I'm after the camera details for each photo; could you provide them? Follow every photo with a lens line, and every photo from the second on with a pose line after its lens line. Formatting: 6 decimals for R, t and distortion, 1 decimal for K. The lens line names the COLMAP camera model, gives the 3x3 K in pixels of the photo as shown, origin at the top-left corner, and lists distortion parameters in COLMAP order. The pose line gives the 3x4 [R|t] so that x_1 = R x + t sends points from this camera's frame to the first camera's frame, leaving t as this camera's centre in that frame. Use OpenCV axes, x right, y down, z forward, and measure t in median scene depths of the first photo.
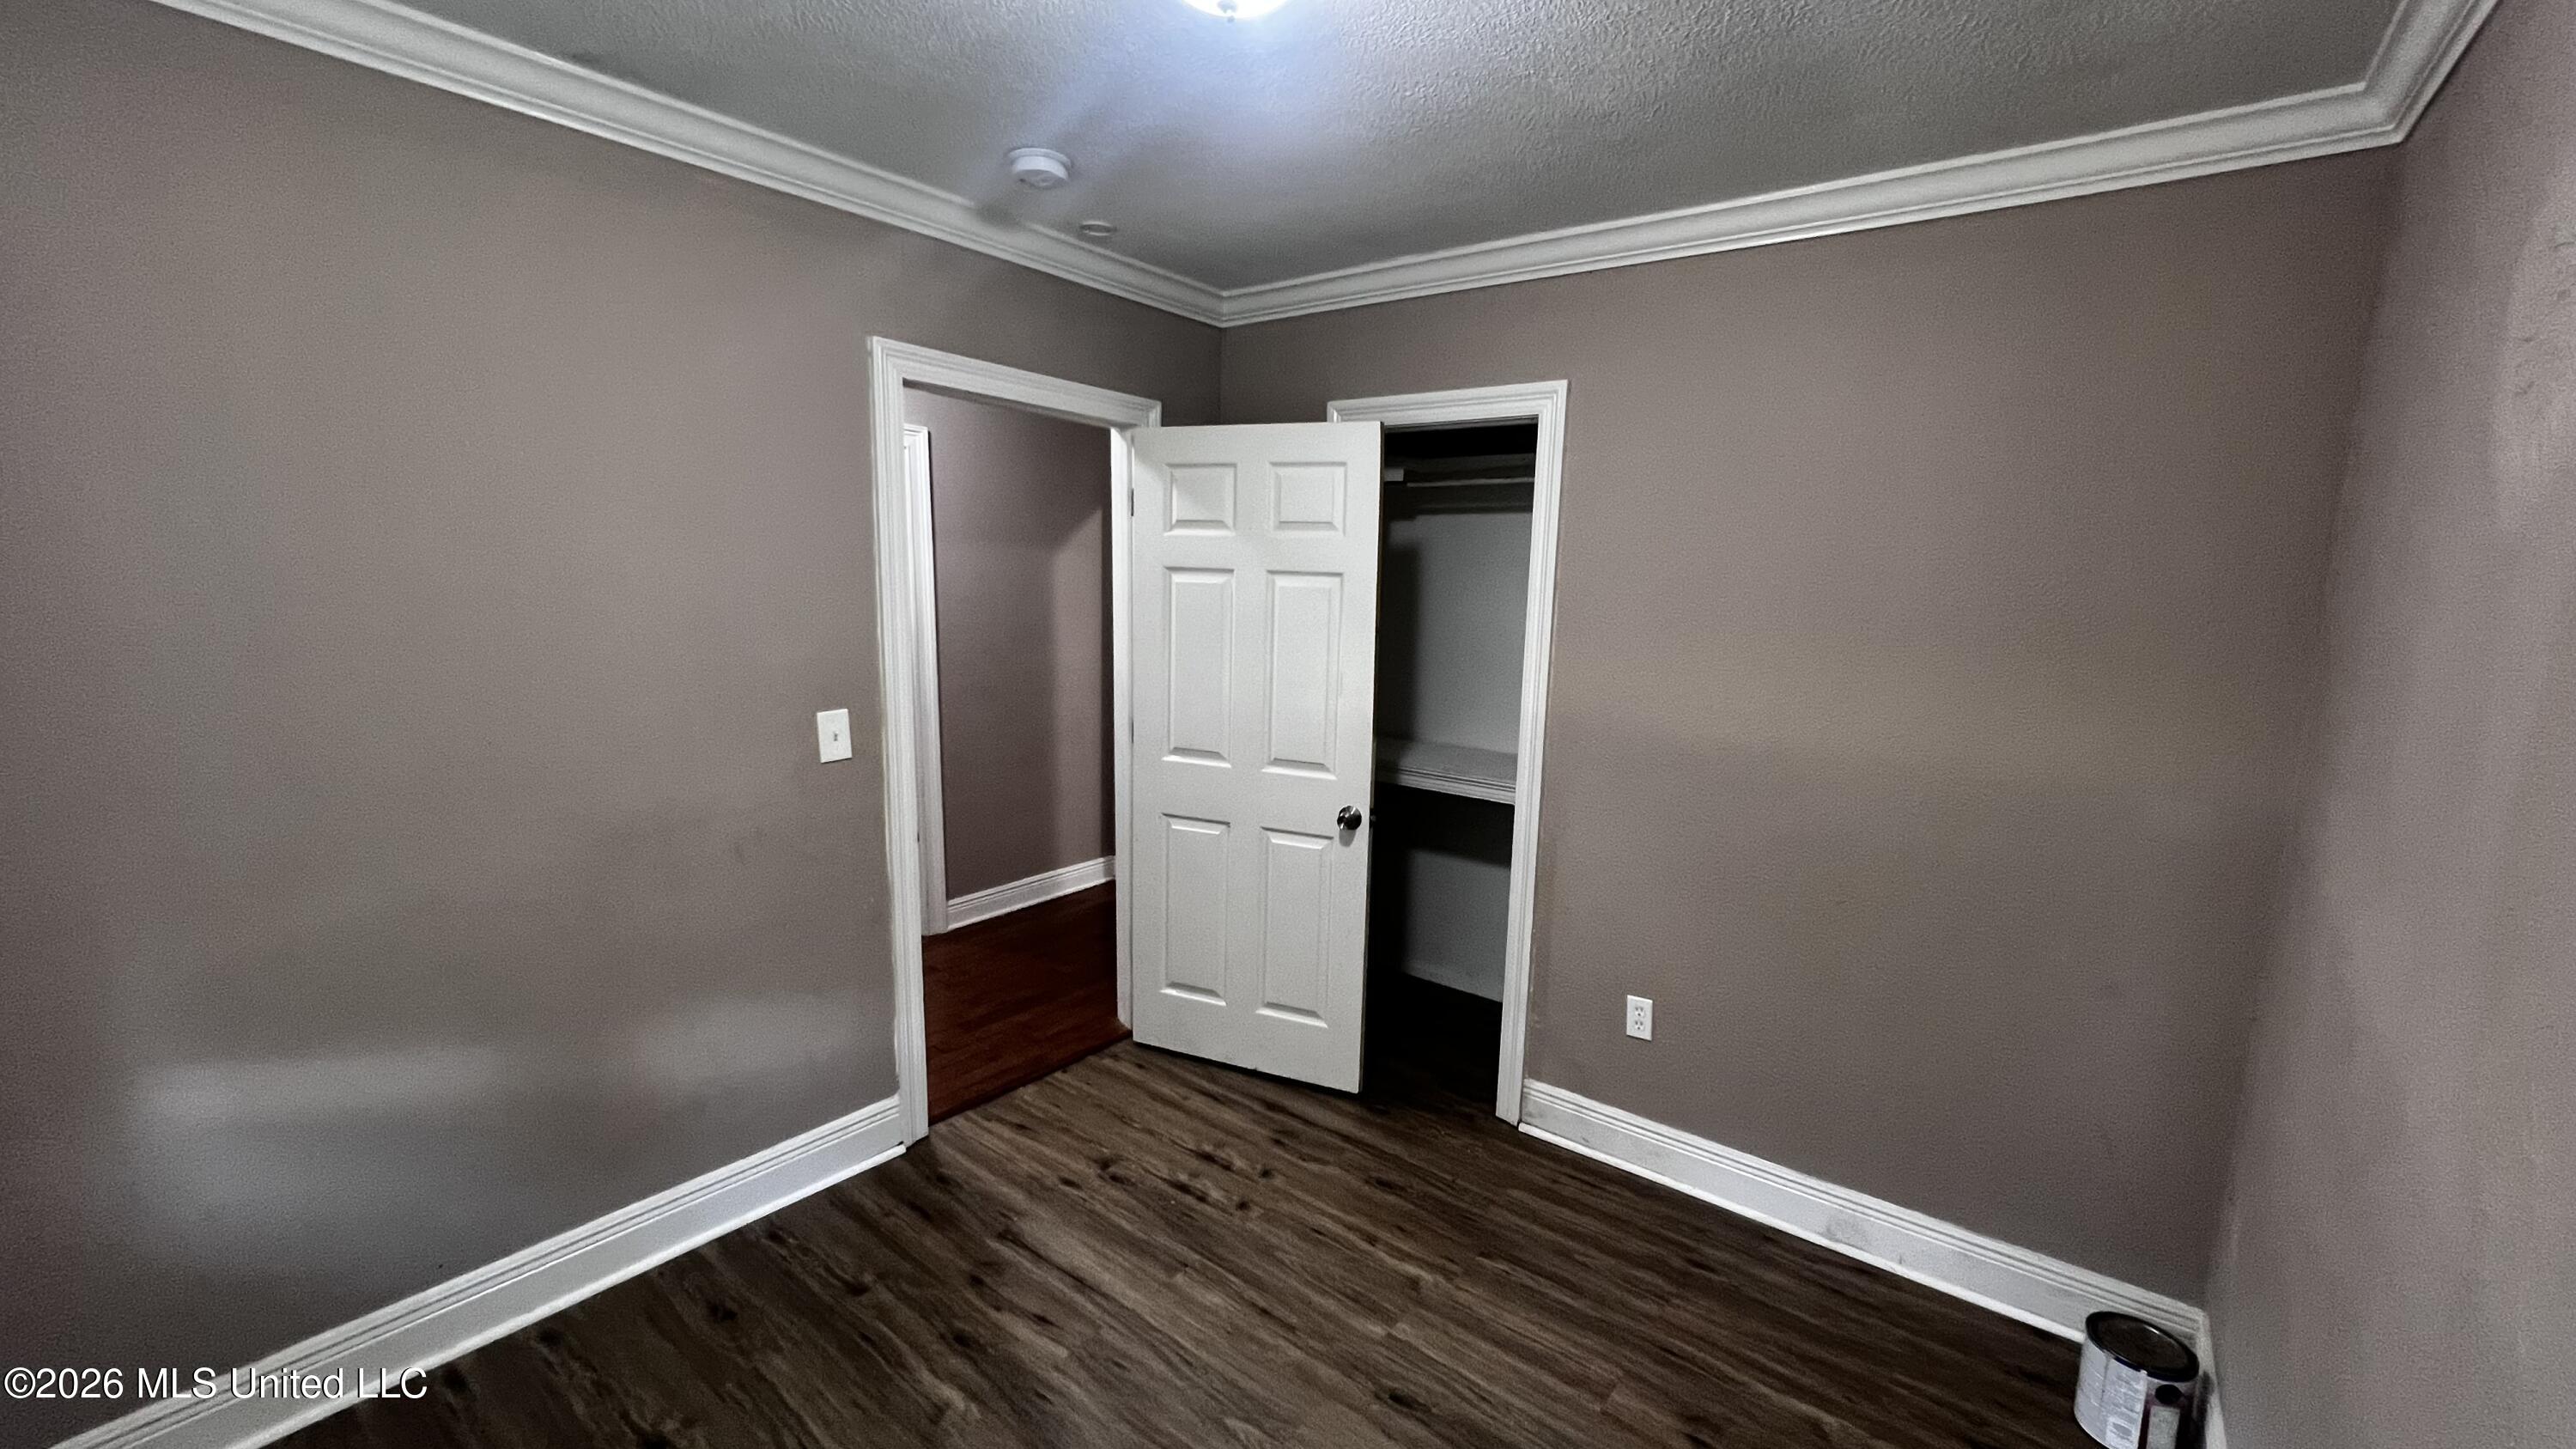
lens RADIAL K [[1029.8, 0, 1290.5], [0, 1029.8, 726.0], [0, 0, 1]] dist [-0.001498, -0.000093]
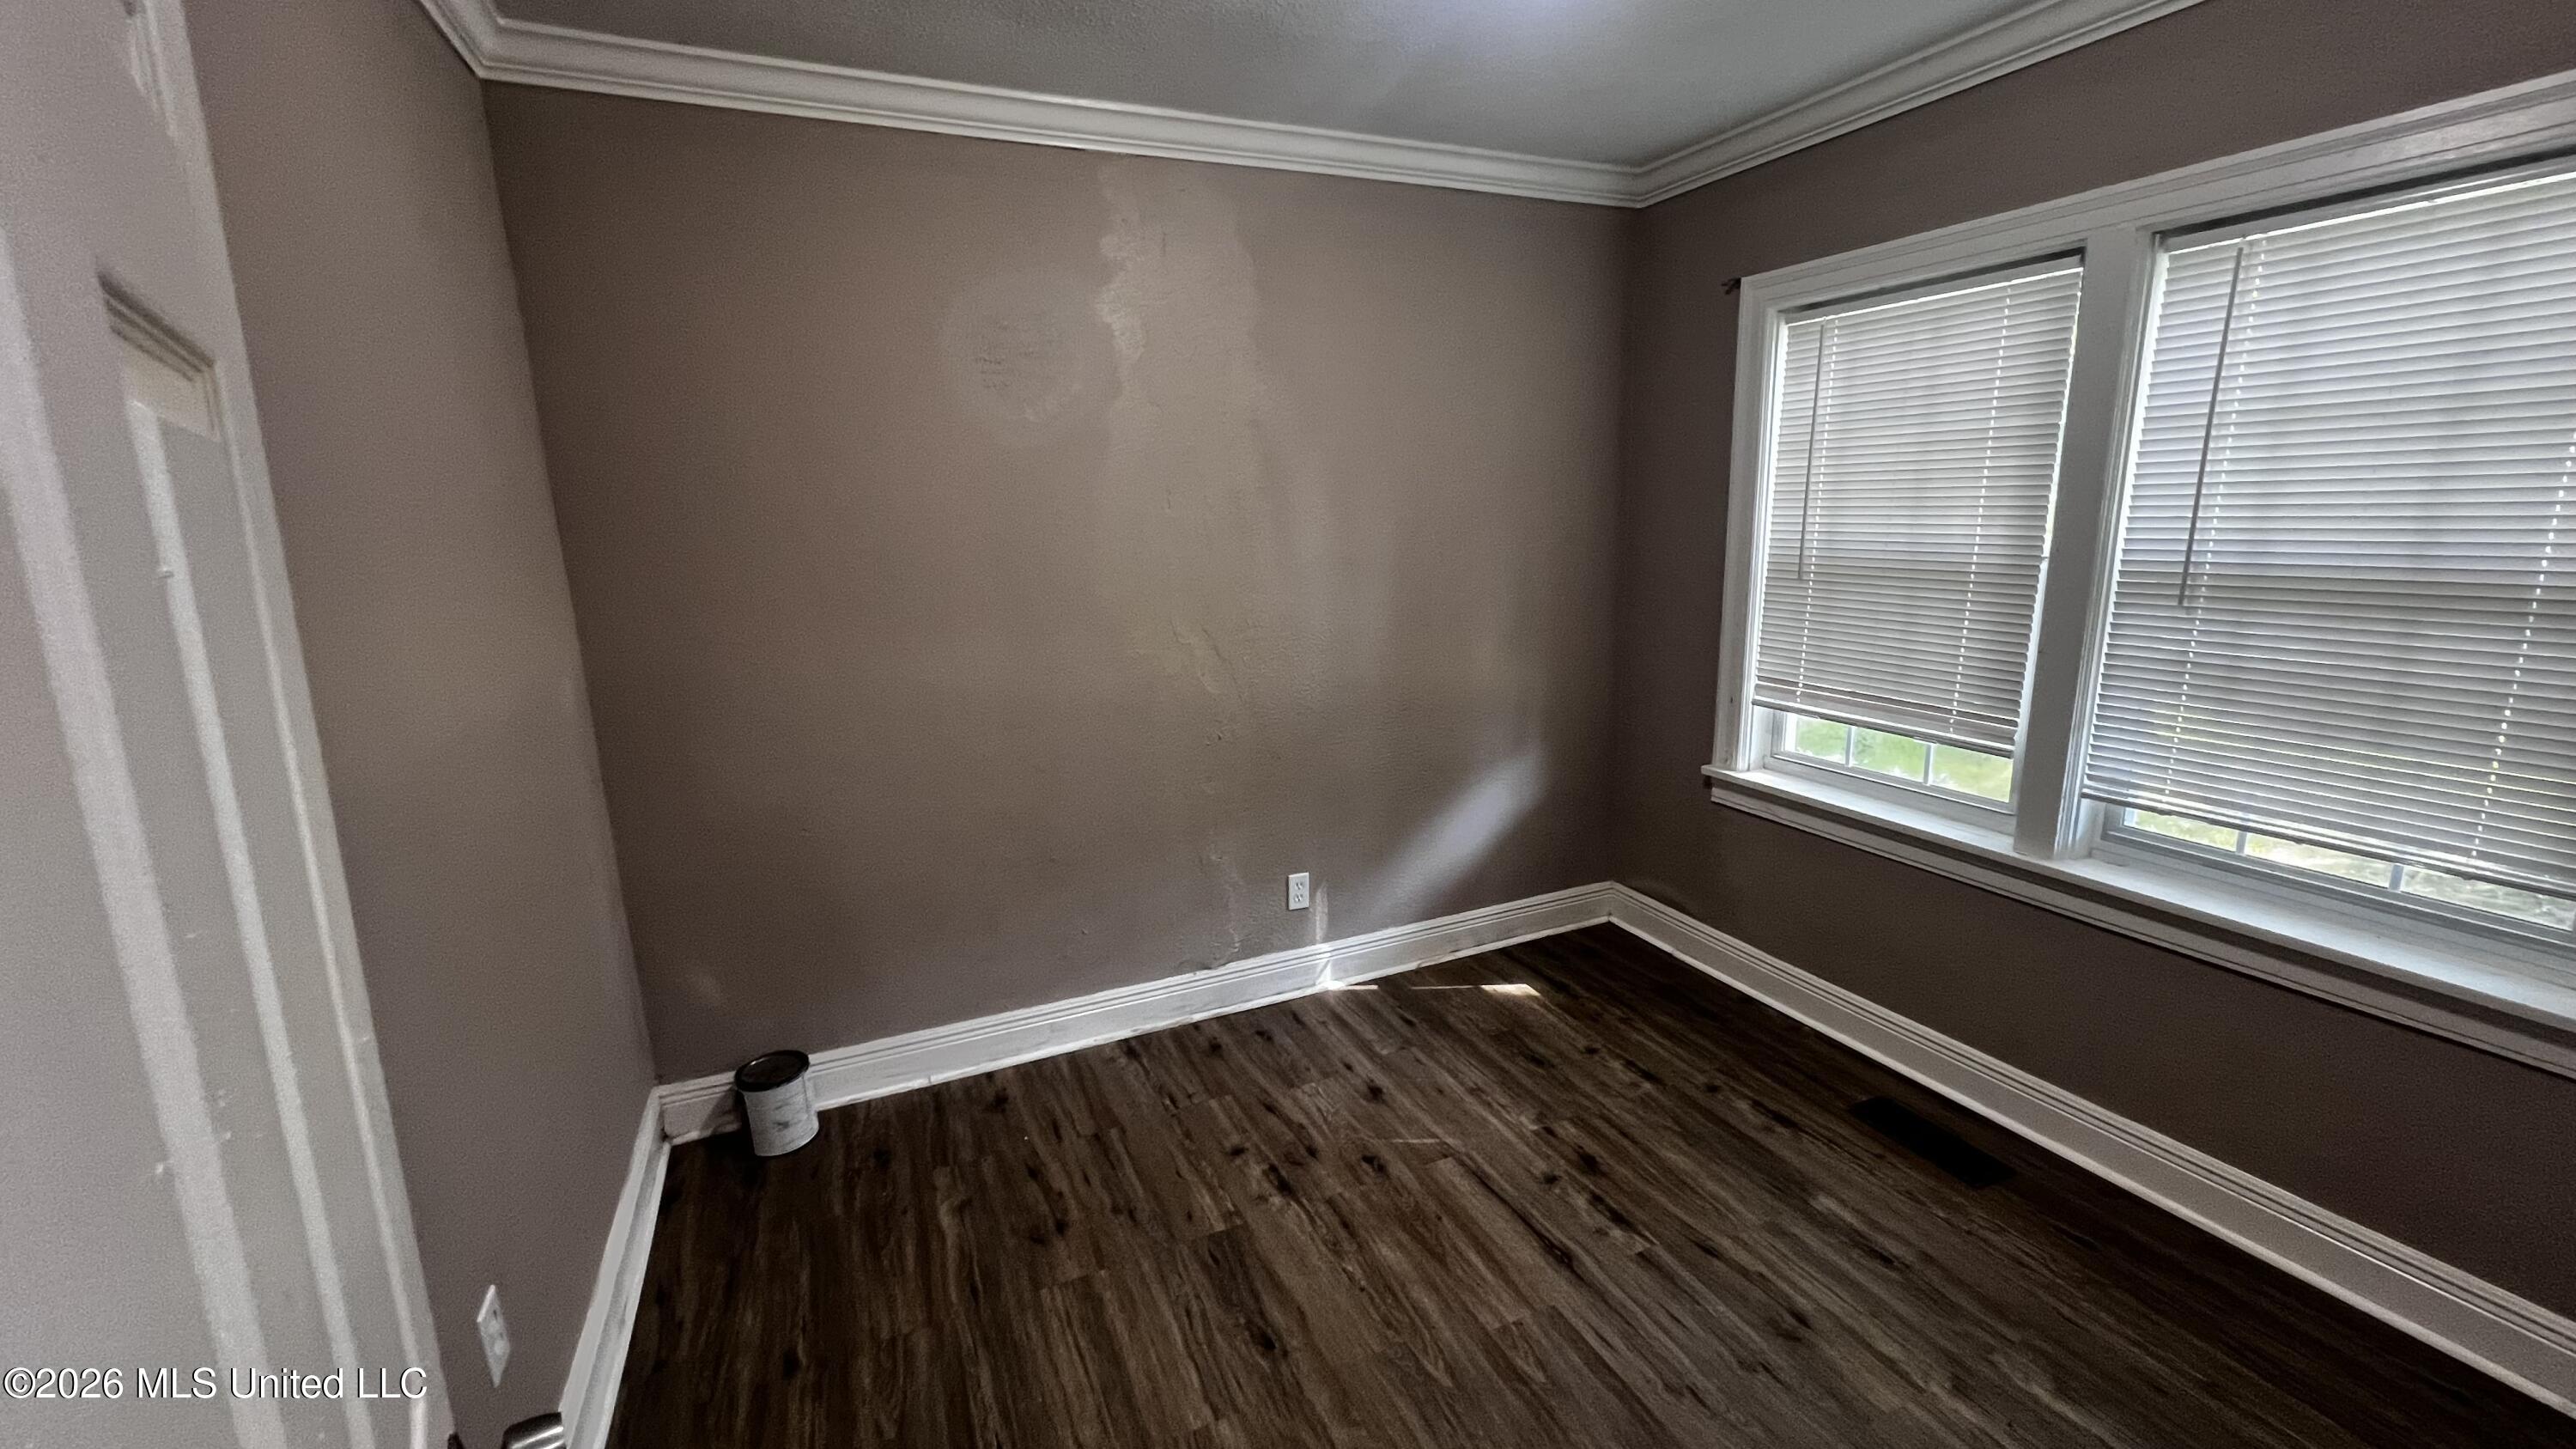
lens RADIAL K [[1029.8, 0, 1288.1], [0, 1029.8, 714.4], [0, 0, 1]] dist [-0.001498, -0.000093]
pose [[-0.884420, -0.102494, 0.455298, -0.274192], [0.060471, 0.942194, 0.329567, -0.194143], [-0.462758, 0.319008, -0.827097, 1.538633]]
